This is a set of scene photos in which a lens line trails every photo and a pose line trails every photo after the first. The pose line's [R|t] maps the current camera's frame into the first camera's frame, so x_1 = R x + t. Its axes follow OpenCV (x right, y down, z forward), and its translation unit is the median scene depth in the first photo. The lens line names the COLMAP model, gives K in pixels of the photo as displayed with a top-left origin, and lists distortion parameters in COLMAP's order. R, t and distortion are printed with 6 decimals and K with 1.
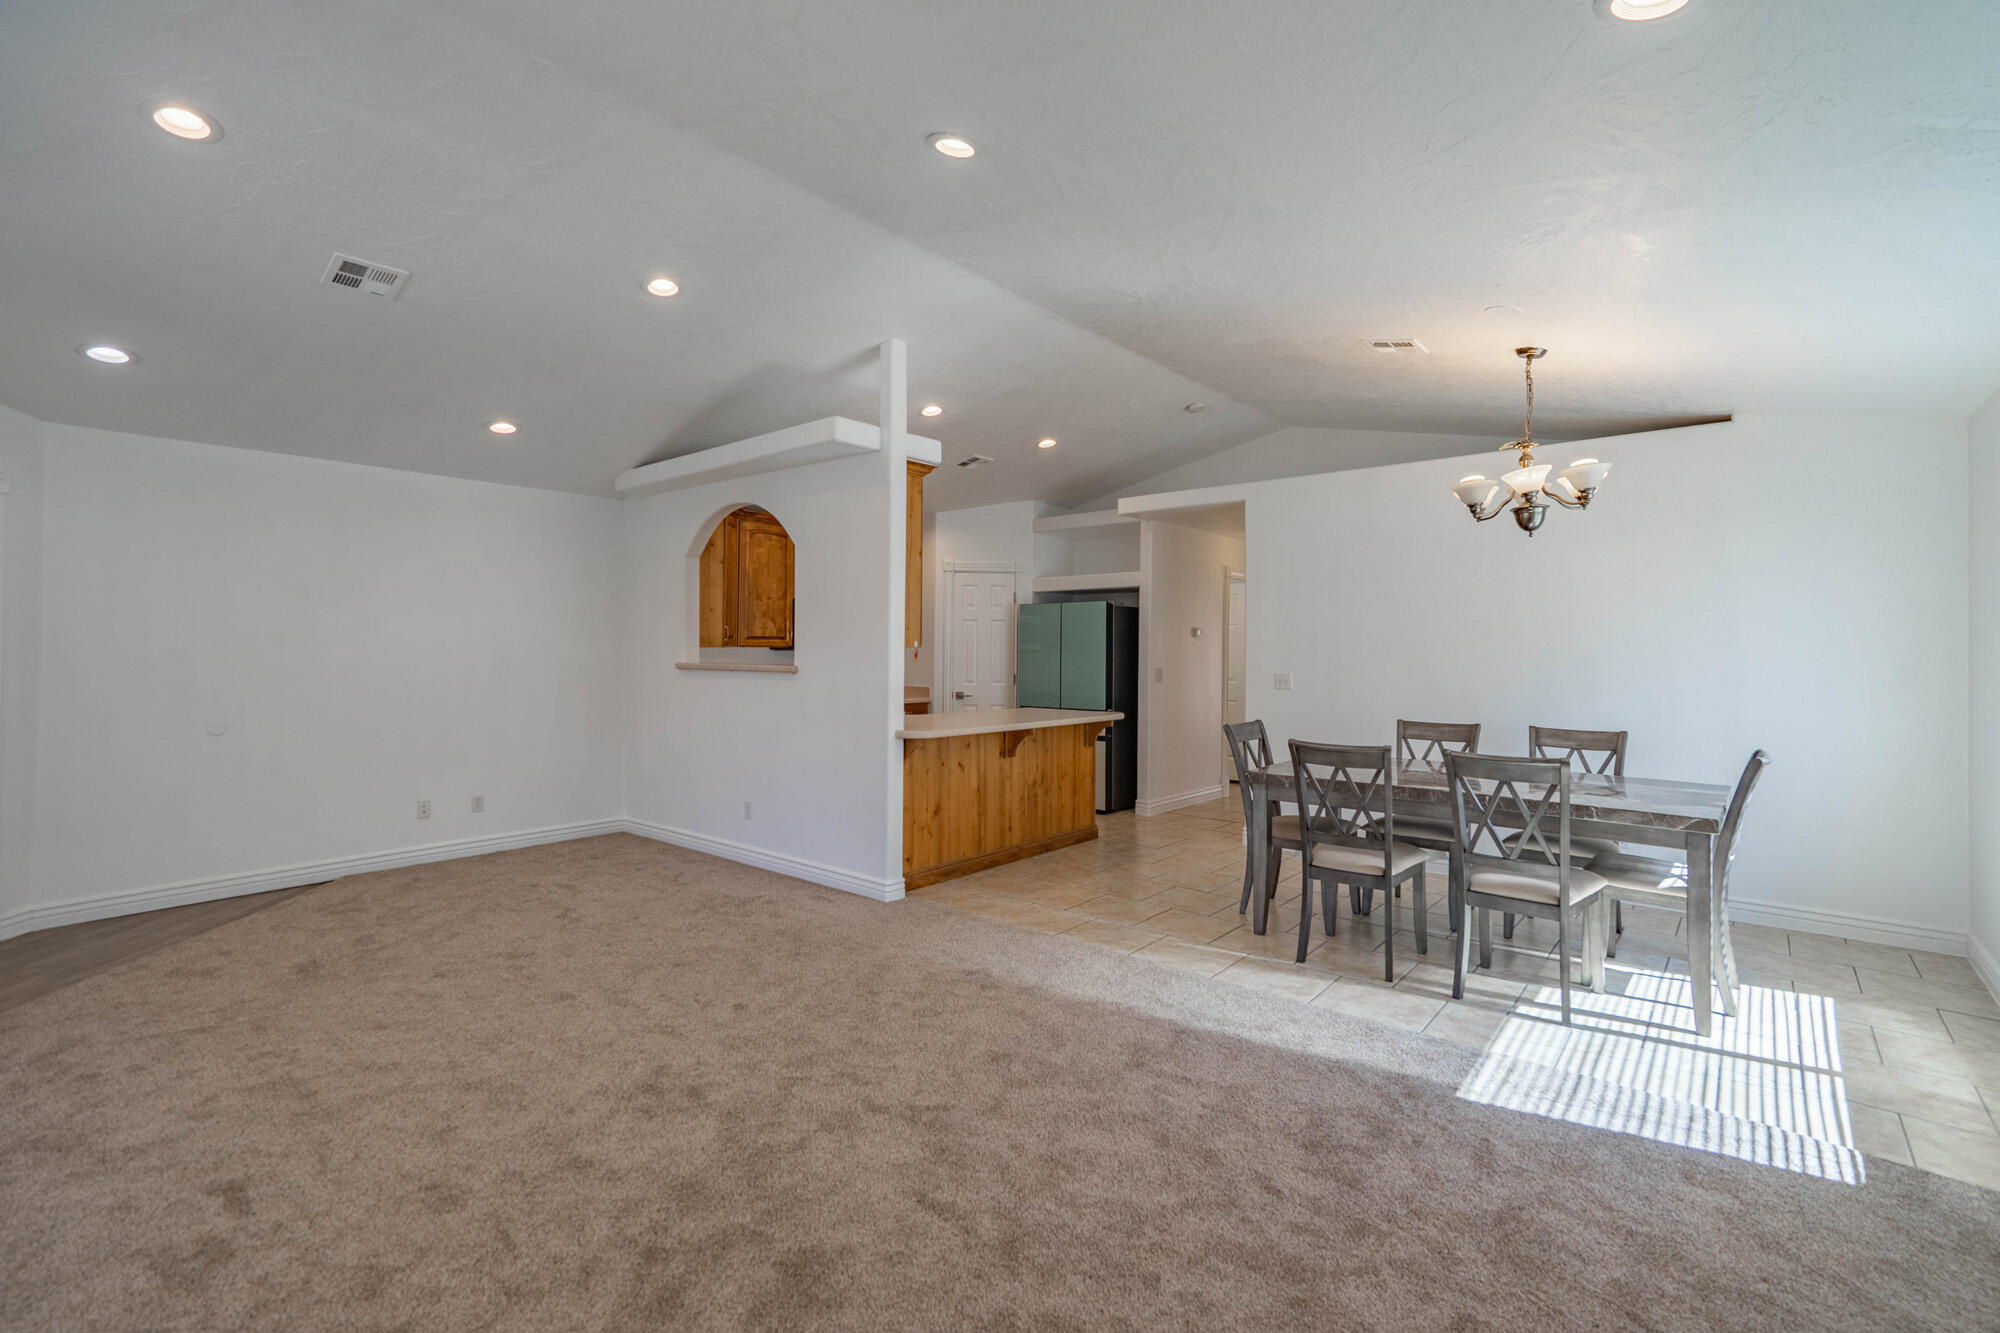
lens RADIAL K [[916.5, 0, 974.1], [0, 916.5, 639.1], [0, 0, 1]] dist [-0.000874, 0.002493]
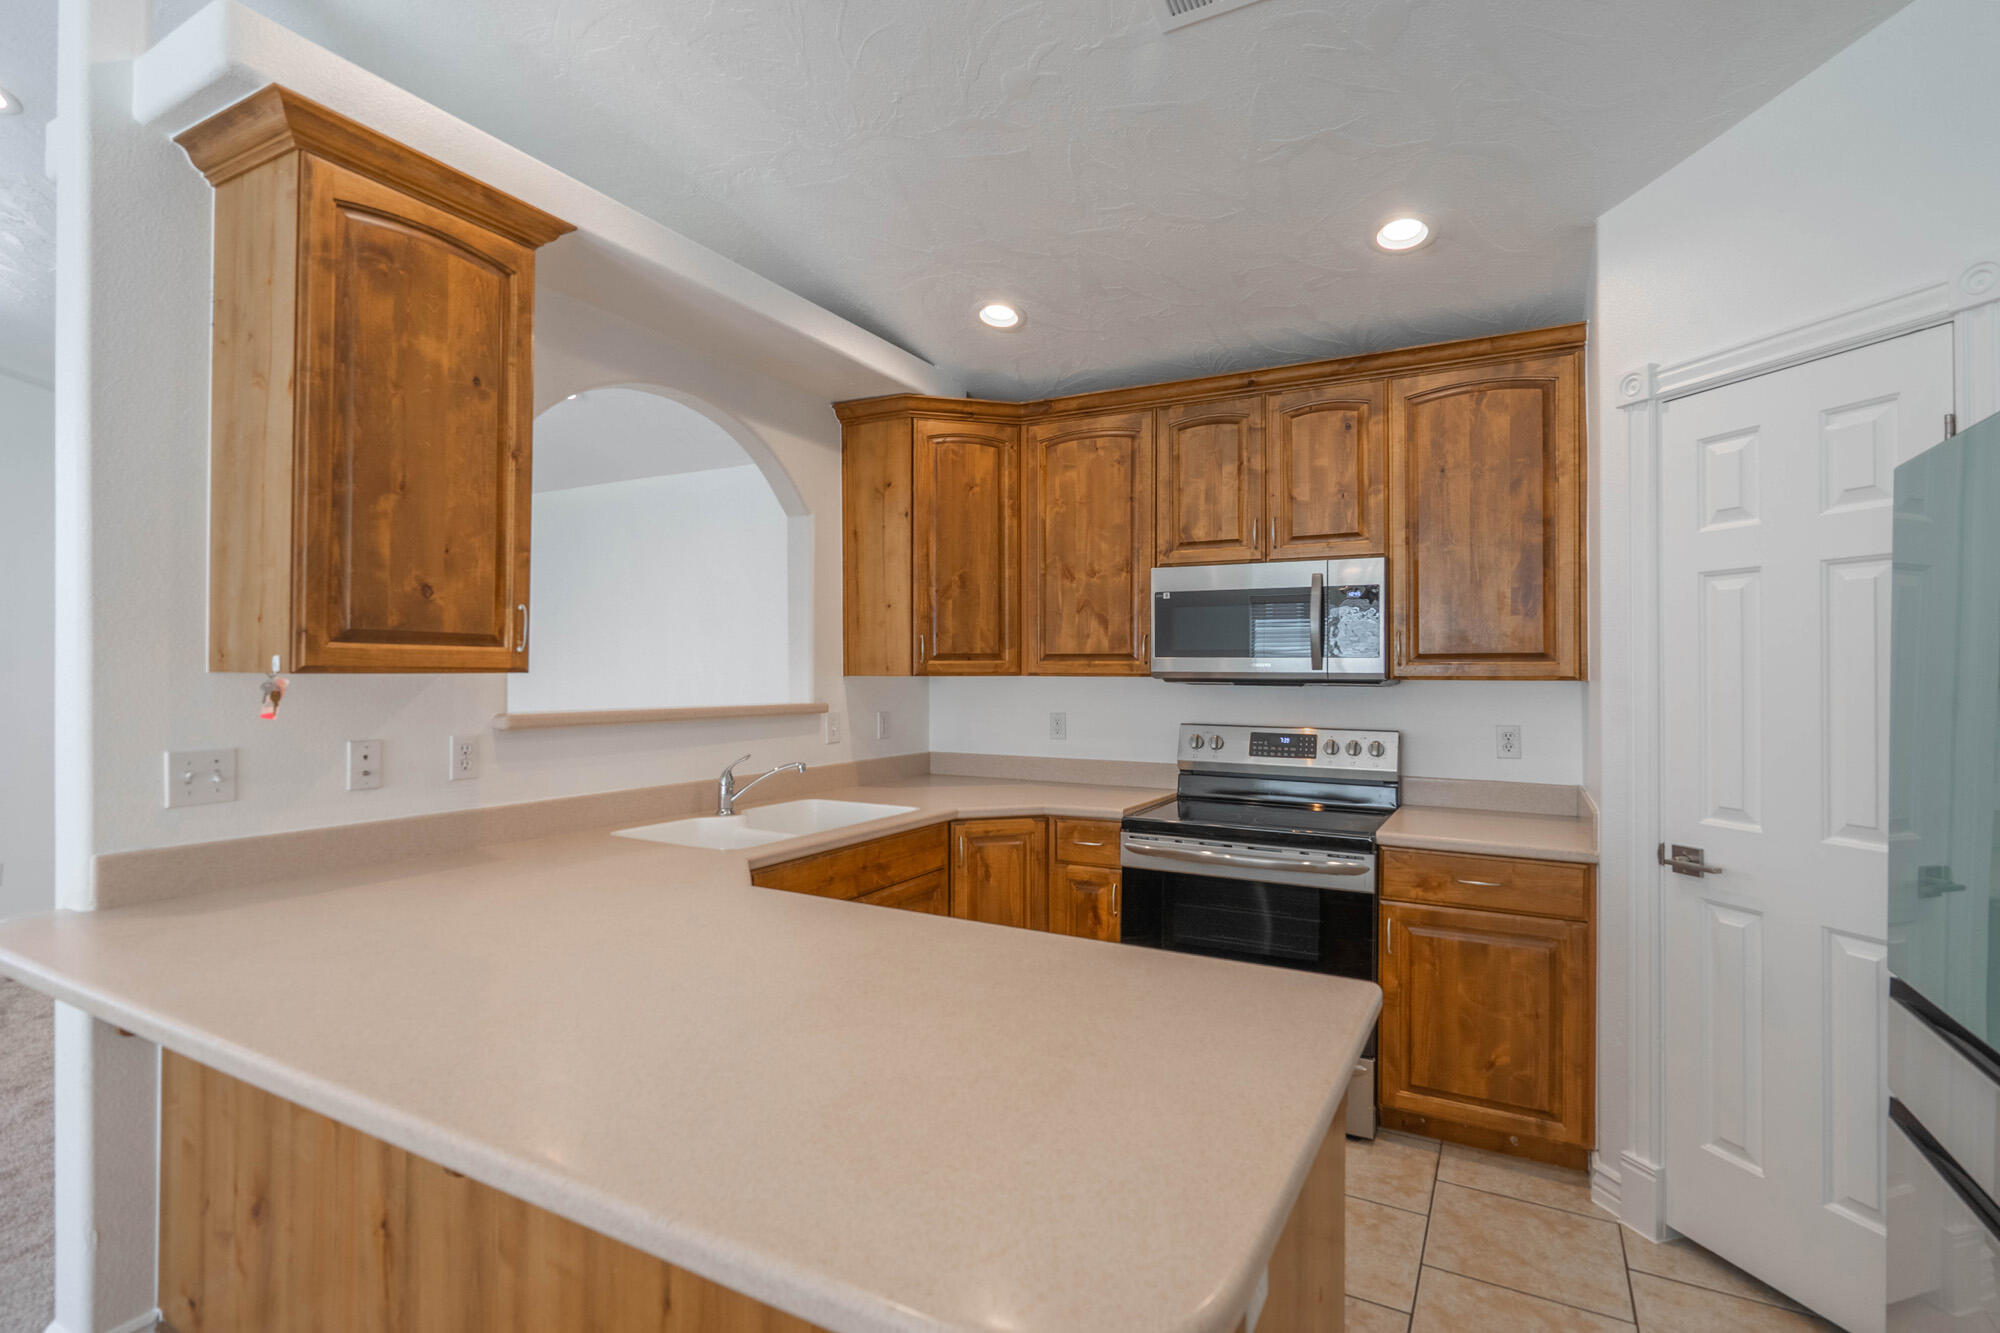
lens RADIAL K [[916.5, 0, 988.8], [0, 916.5, 670.3], [0, 0, 1]] dist [-0.000874, 0.002493]
pose [[0.231882, -0.005664, -0.972728, 0.323995], [0.004754, 0.999978, -0.004690, 0.011176], [0.972732, -0.003537, 0.231903, 1.221335]]
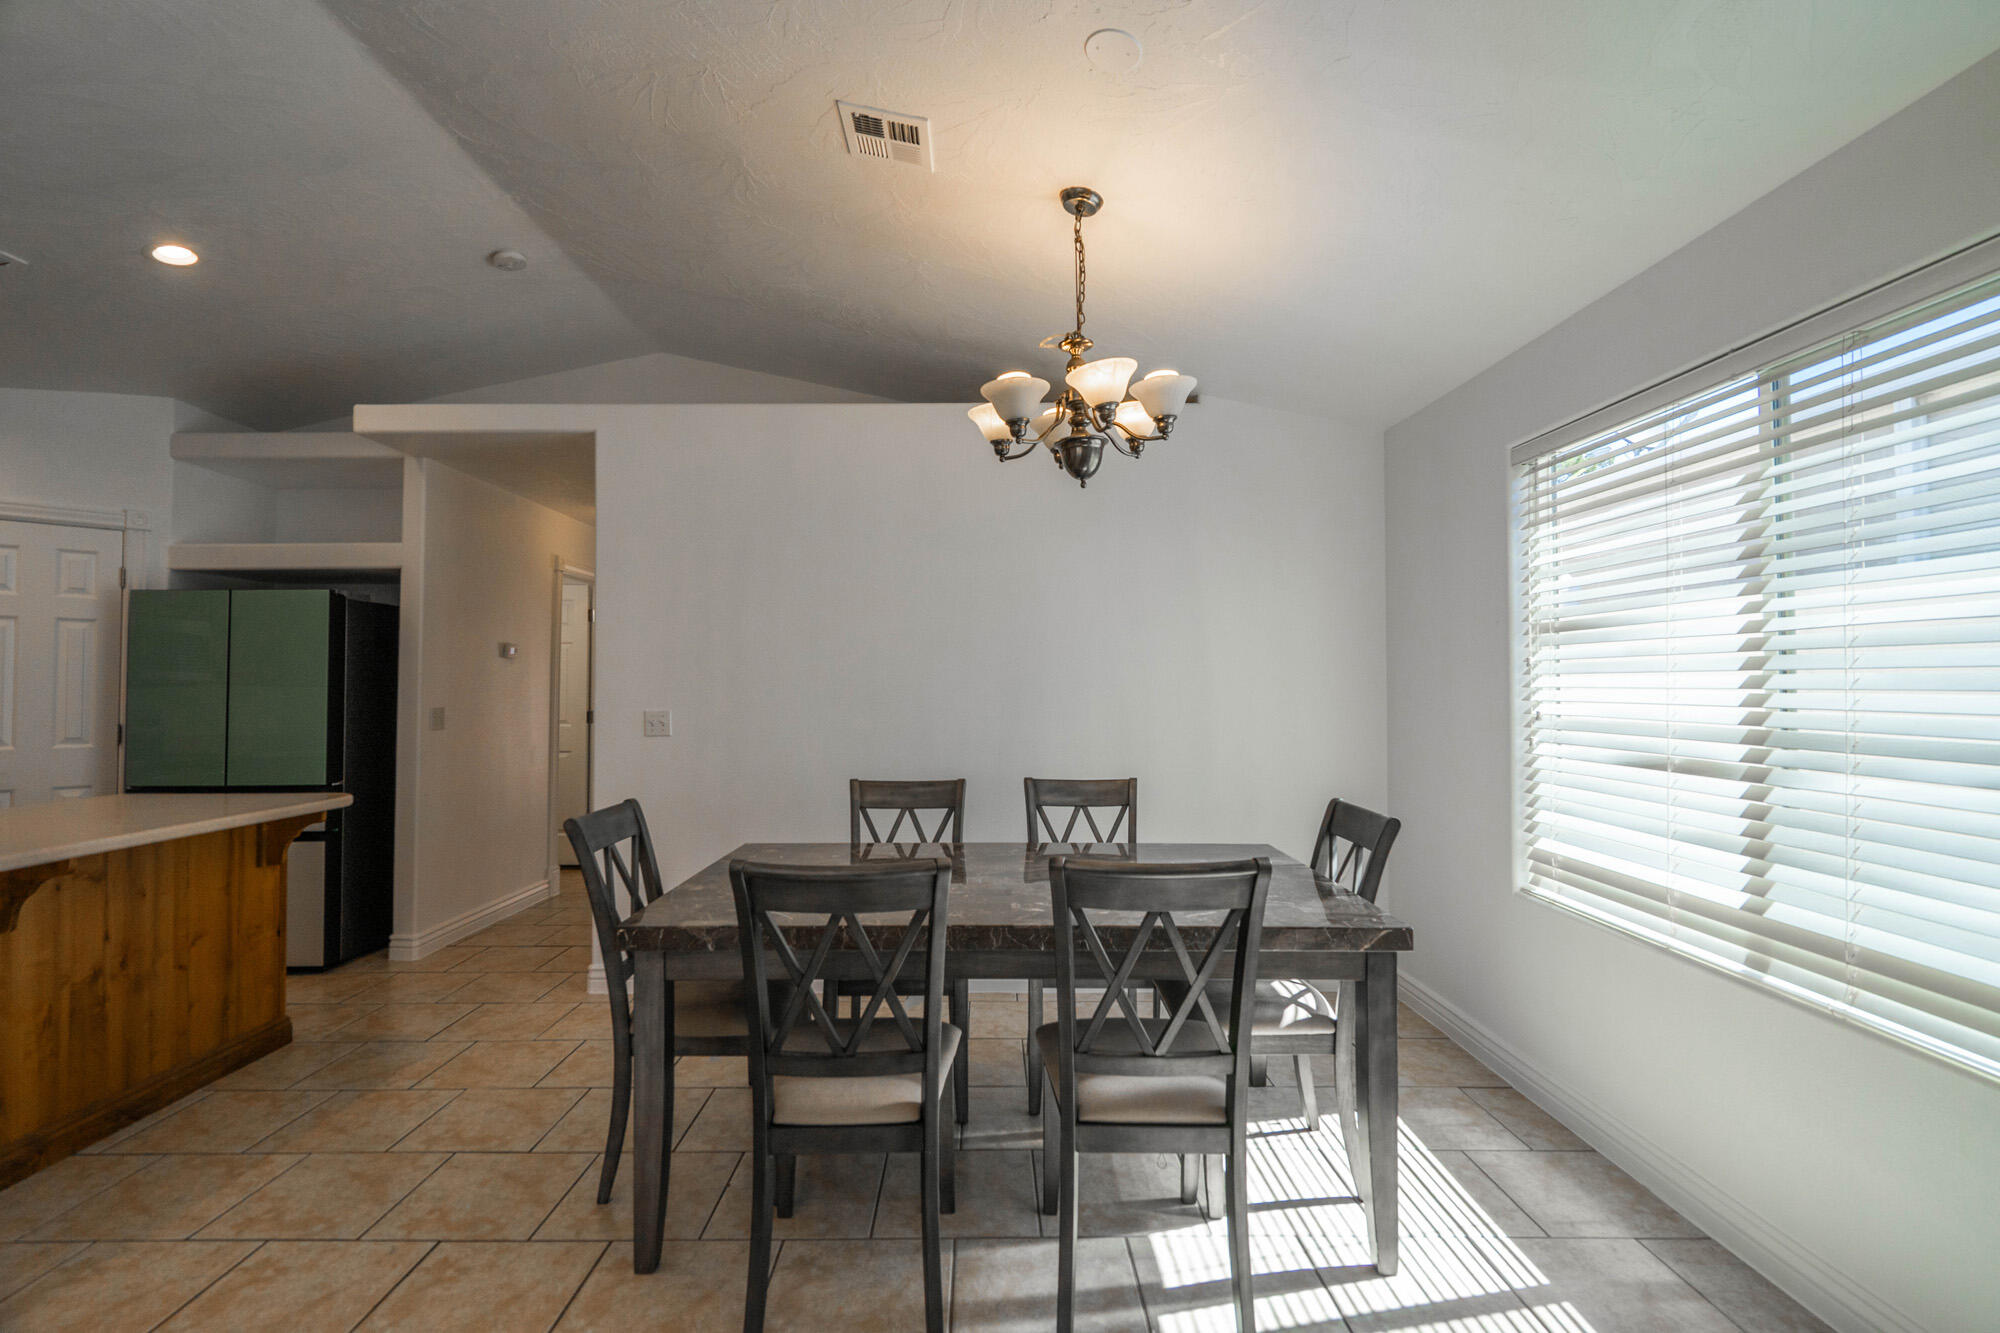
lens RADIAL K [[916.5, 0, 999.8], [0, 916.5, 665.1], [0, 0, 1]] dist [-0.000874, 0.002493]
pose [[0.746697, 0.008999, 0.665104, 0.114989], [-0.001962, 0.999934, -0.011327, 0.015341], [-0.665162, 0.007153, 0.746665, 0.459598]]
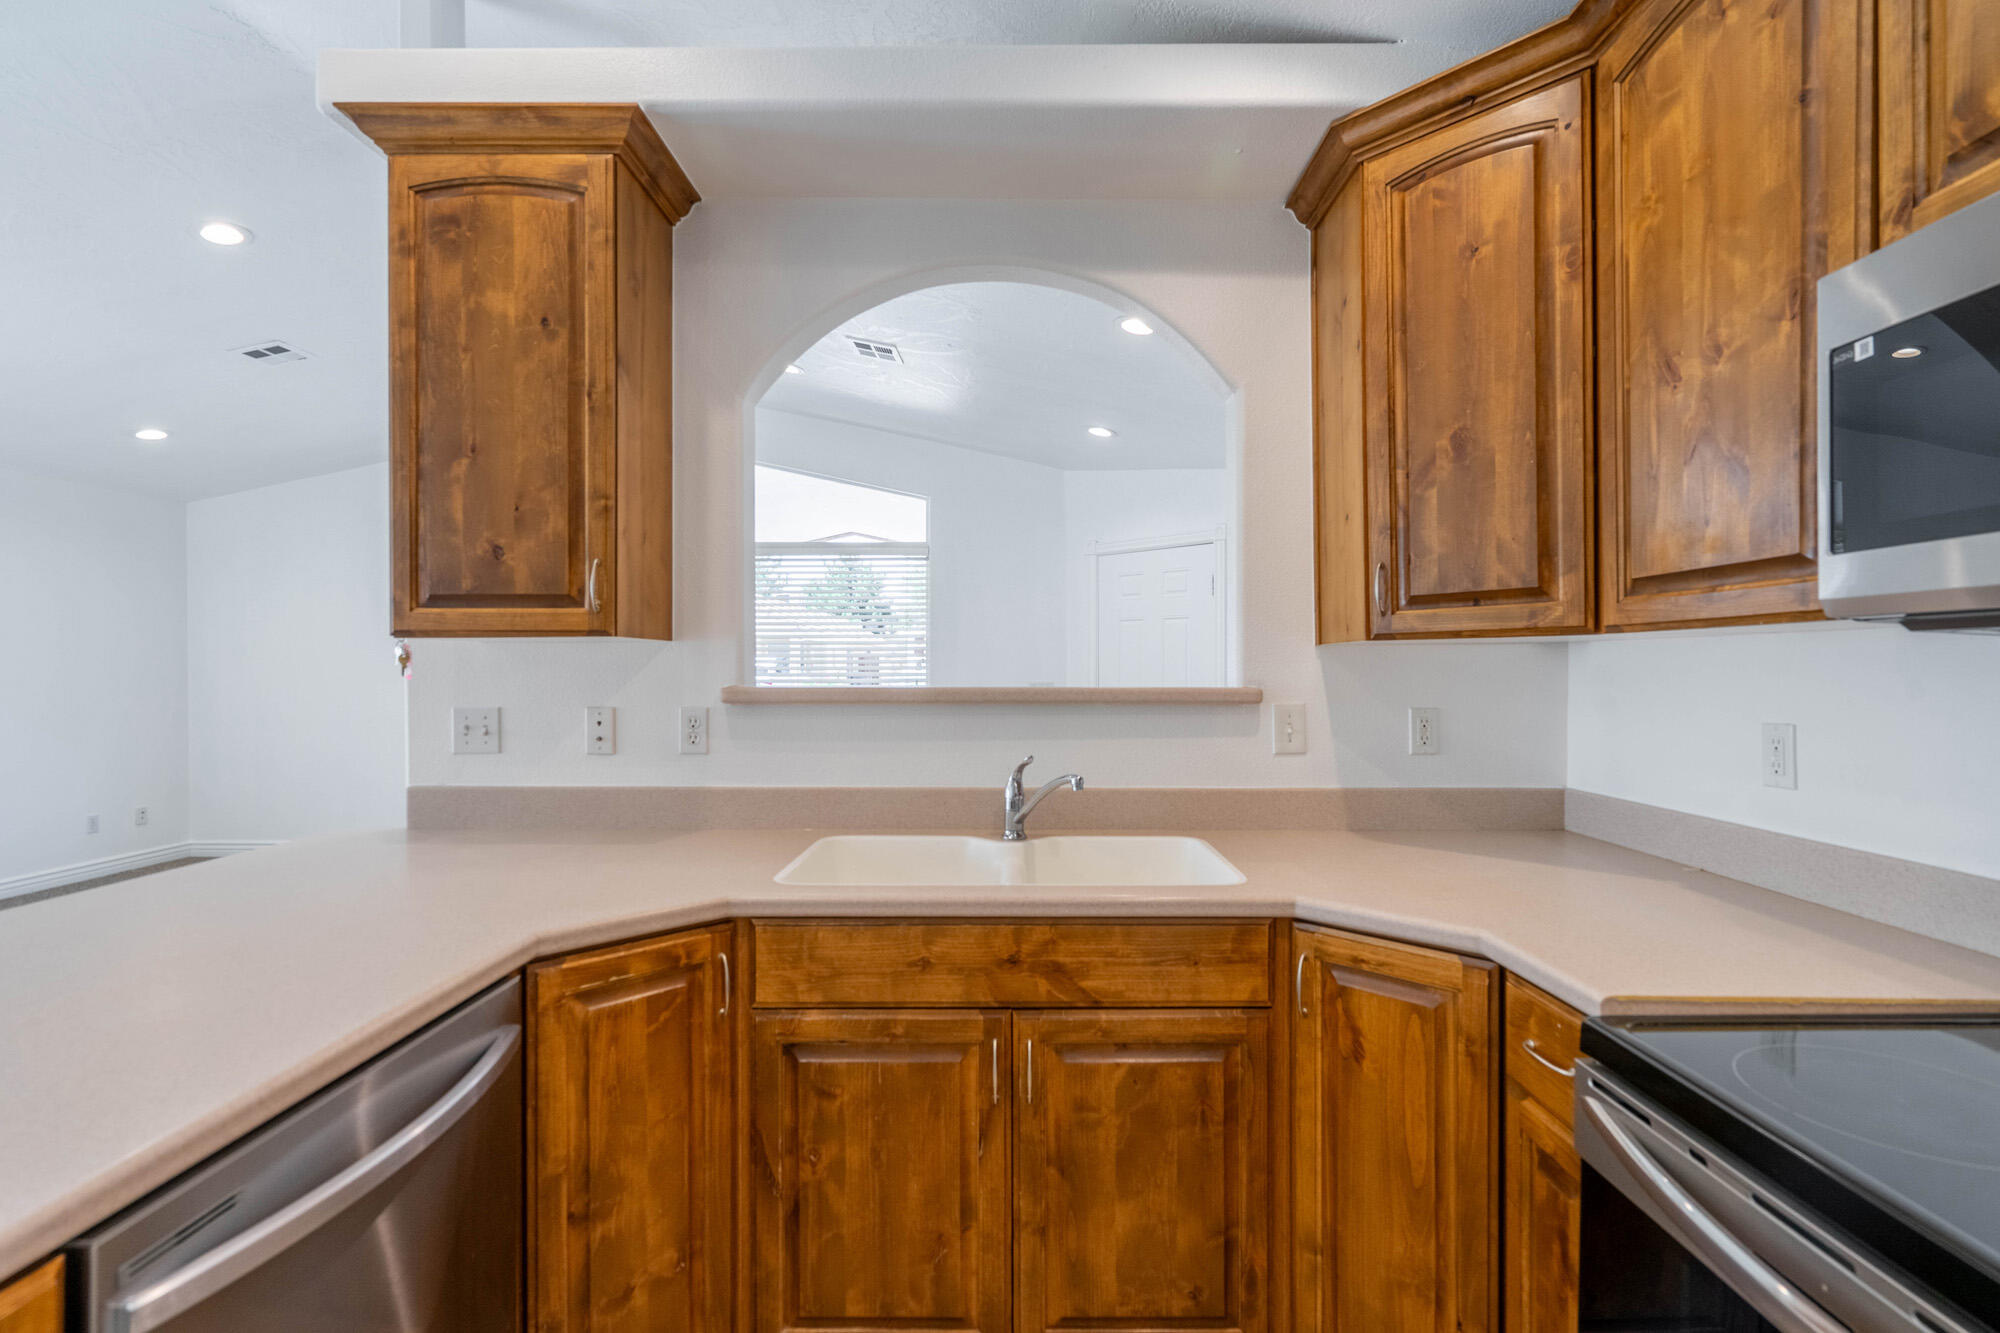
lens RADIAL K [[947.1, 0, 999.3], [0, 947.1, 678.4], [0, 0, 1]] dist [-0.002255, 0.001885]
pose [[-0.725104, 0.003677, -0.688630, 0.006789], [0.002838, 0.999993, 0.002351, 0.026524], [0.688634, -0.000250, -0.725109, 1.509761]]
